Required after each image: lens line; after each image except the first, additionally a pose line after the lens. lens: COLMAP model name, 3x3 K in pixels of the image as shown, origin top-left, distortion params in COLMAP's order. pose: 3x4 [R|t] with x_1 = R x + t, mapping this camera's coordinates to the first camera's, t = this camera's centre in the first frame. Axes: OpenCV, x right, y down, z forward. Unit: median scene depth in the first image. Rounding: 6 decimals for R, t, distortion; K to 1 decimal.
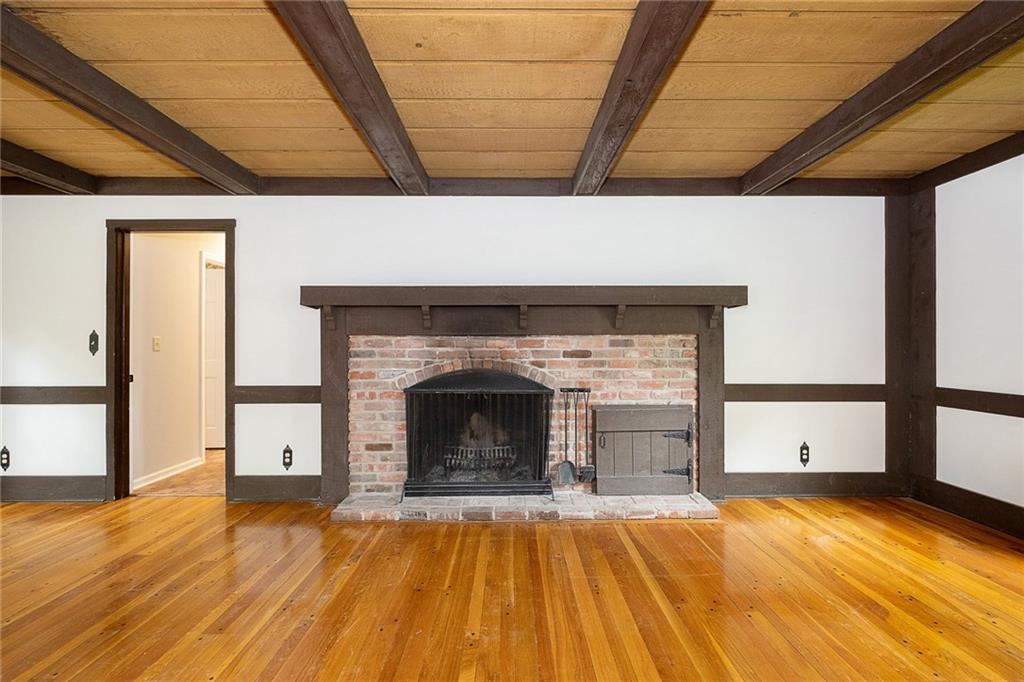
lens RADIAL K [[445.1, 0, 512.3], [0, 445.1, 348.0], [0, 0, 1]] dist [-0.002989, -0.000433]
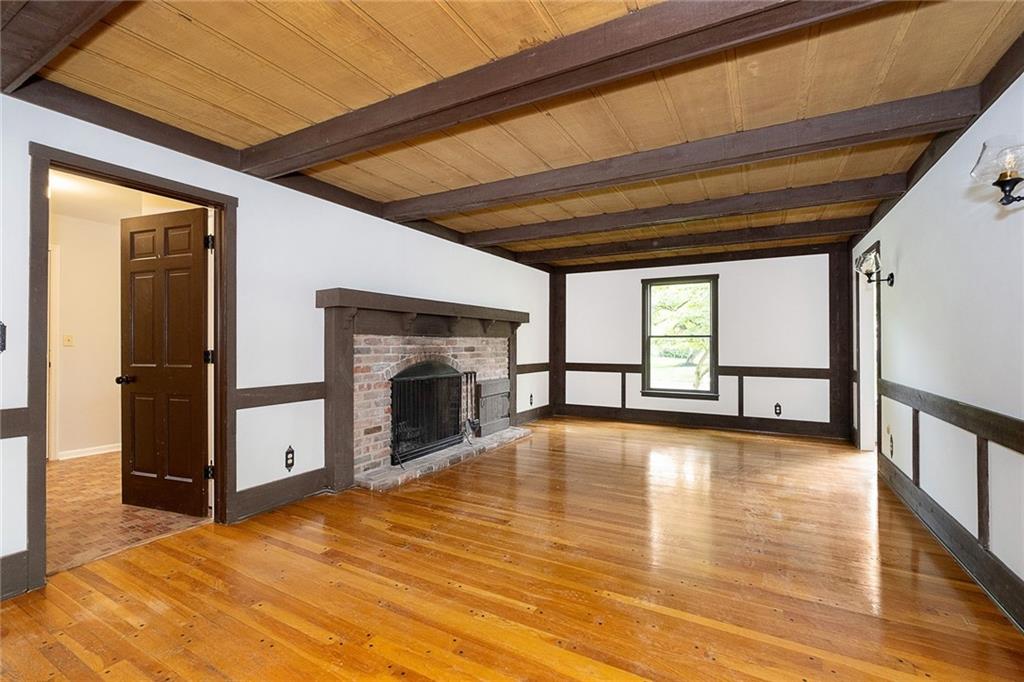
lens RADIAL K [[461.5, 0, 512.0], [0, 461.5, 341.0], [0, 0, 1]] dist [0.000750, 0.000153]
pose [[0.490489, 0.007512, 0.871415, -1.179640], [-0.003663, 0.999972, -0.006558, -0.005041], [-0.871440, 0.000024, 0.490503, 0.086700]]
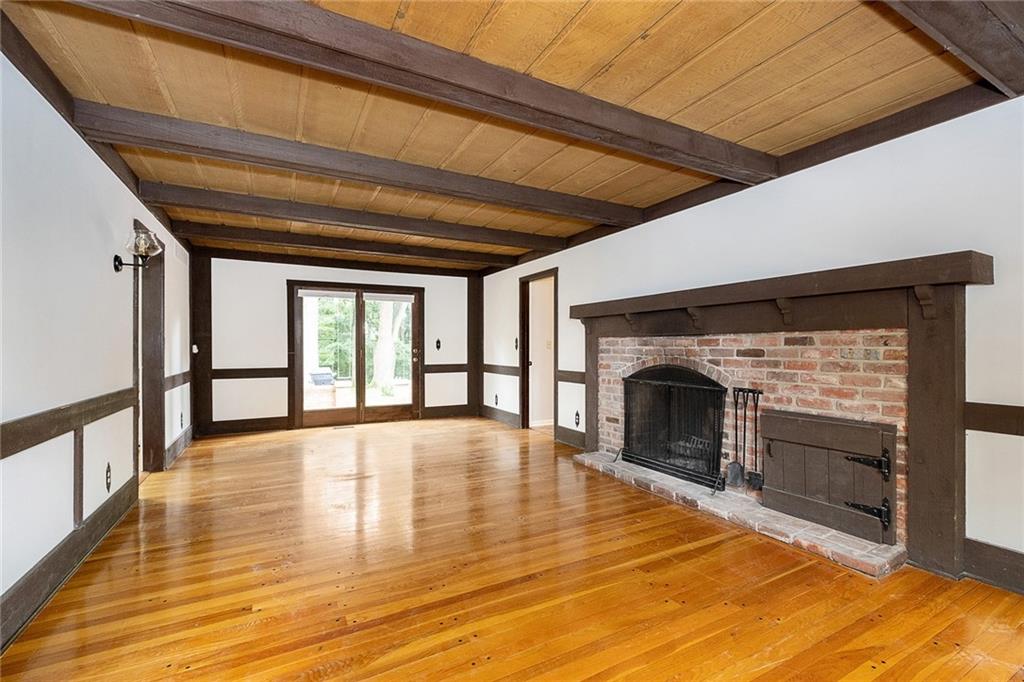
lens RADIAL K [[445.1, 0, 512.3], [0, 445.1, 348.0], [0, 0, 1]] dist [-0.002989, -0.000433]
pose [[0.460954, 0.003606, -0.887417, 0.756010], [0.002189, 0.999984, 0.005201, -0.003387], [0.887422, -0.004340, 0.460938, 0.110045]]
